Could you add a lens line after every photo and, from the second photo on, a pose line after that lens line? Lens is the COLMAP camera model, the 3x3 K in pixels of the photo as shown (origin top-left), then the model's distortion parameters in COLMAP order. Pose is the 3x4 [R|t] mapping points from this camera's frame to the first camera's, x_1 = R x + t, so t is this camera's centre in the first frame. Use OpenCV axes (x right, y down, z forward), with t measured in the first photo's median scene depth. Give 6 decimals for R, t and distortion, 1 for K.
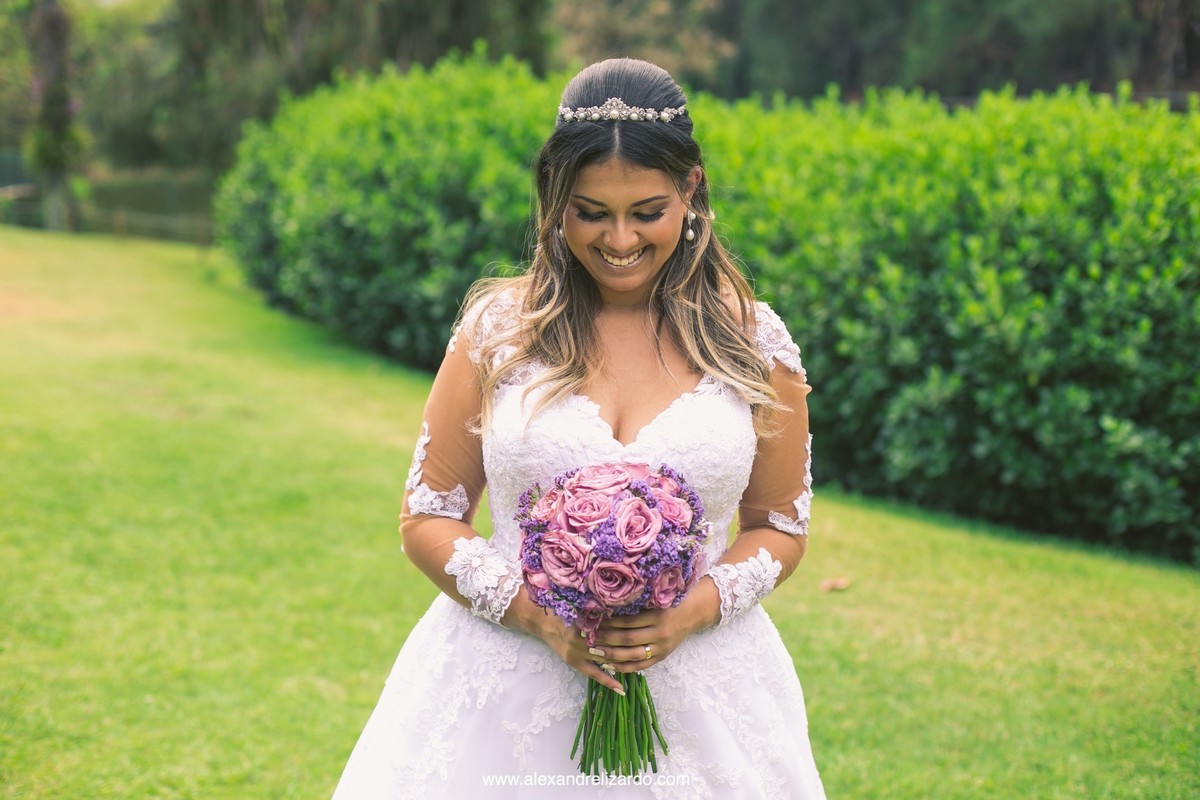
lens RADIAL K [[1768.2, 0, 600.0], [0, 1768.2, 400.0], [0, 0, 1]] dist [-0.126842, 0.074391]
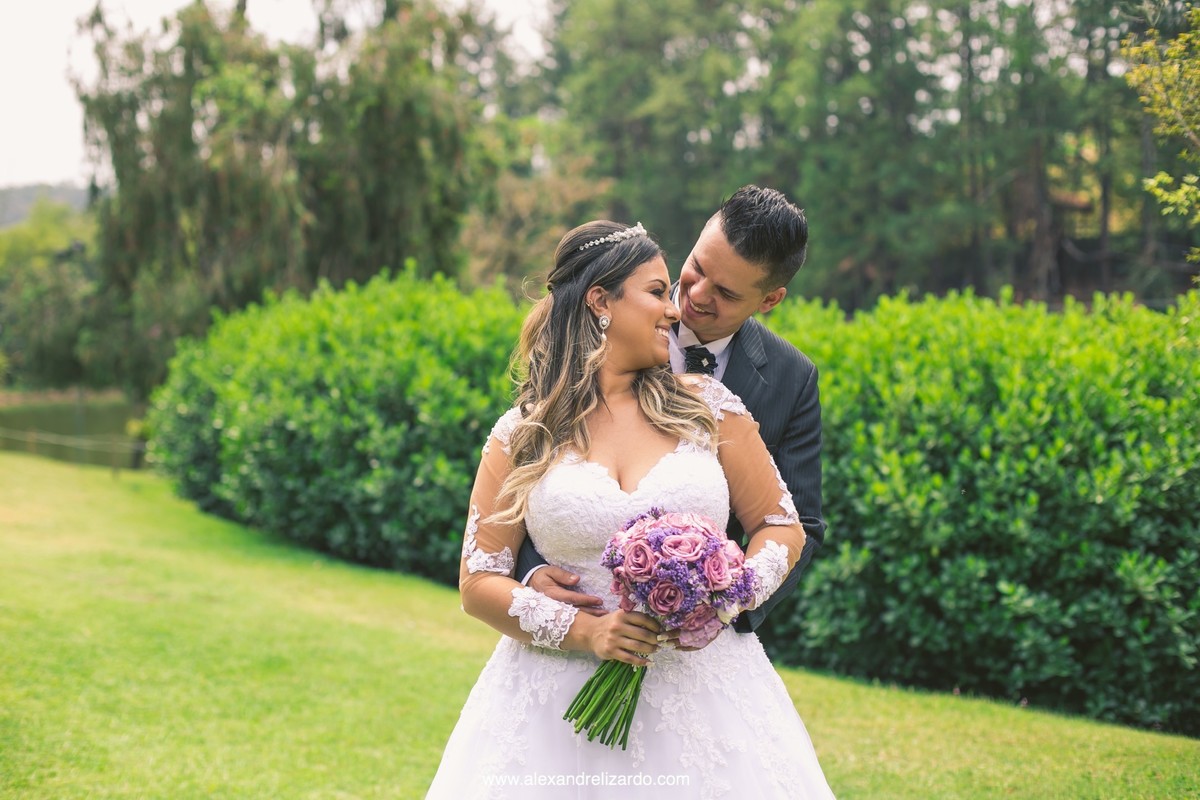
lens RADIAL K [[1753.9, 0, 600.0], [0, 1753.9, 400.0], [0, 0, 1]] dist [-0.130503, 0.097646]
pose [[0.998059, -0.011941, 0.061117, -0.029322], [0.019510, 0.991993, -0.124778, 0.026415], [-0.059138, 0.125728, 0.990301, -0.086267]]
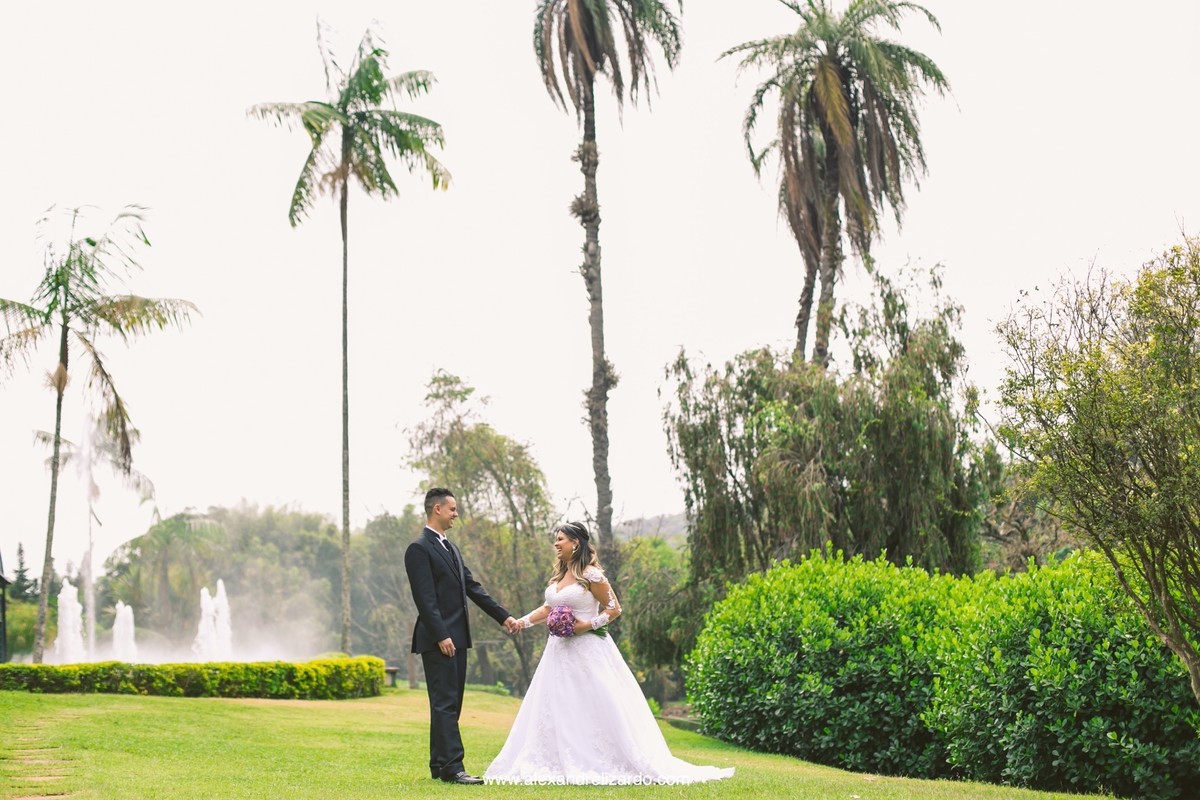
lens RADIAL K [[1753.9, 0, 600.0], [0, 1753.9, 400.0], [0, 0, 1]] dist [-0.130503, 0.097646]
pose [[0.944825, -0.070480, -0.319904, 0.357618], [-0.029212, 0.954561, -0.296582, 0.194092], [0.326271, 0.289563, 0.899834, -0.650875]]
